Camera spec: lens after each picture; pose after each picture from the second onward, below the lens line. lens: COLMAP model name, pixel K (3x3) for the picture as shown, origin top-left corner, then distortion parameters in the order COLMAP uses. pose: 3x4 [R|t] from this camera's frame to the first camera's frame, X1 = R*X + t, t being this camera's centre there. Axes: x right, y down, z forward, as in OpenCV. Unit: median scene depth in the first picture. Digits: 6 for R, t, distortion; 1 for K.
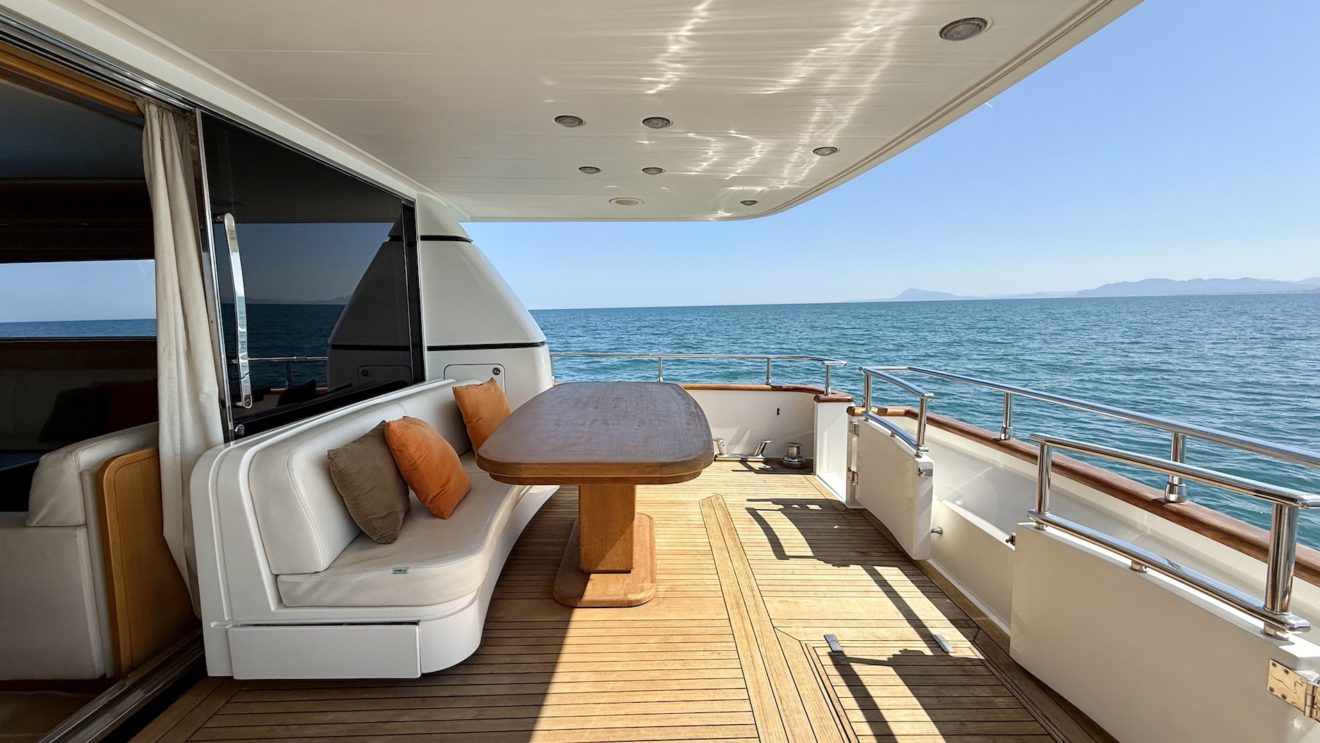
lens RADIAL K [[527.8, 0, 659.5], [0, 527.8, 365.9], [0, 0, 1]] dist [0.003360, -0.000936]
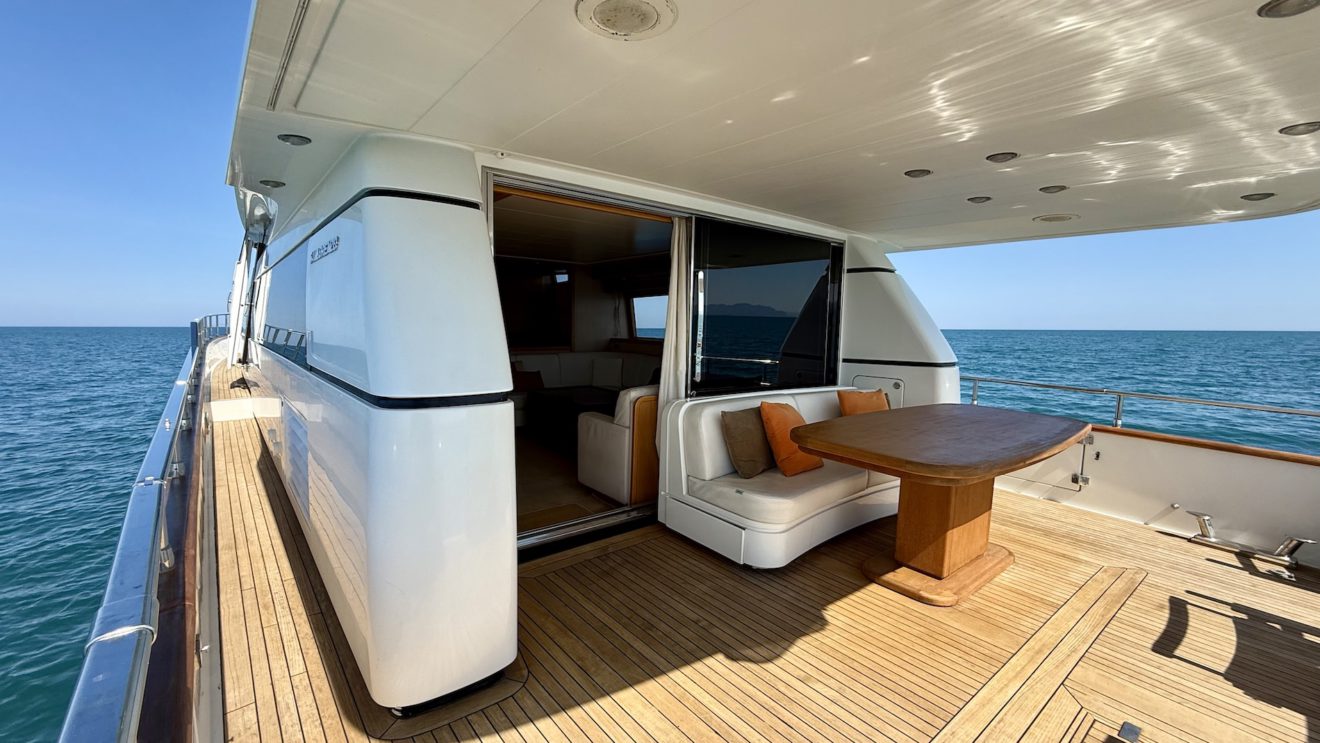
lens RADIAL K [[527.8, 0, 658.7], [0, 527.8, 369.5], [0, 0, 1]] dist [0.003360, -0.000936]
pose [[0.610981, 0.089770, -0.786539, 0.437012], [-0.114817, 0.993093, 0.024155, 0.012713], [0.783275, 0.075549, 0.617068, -0.142732]]
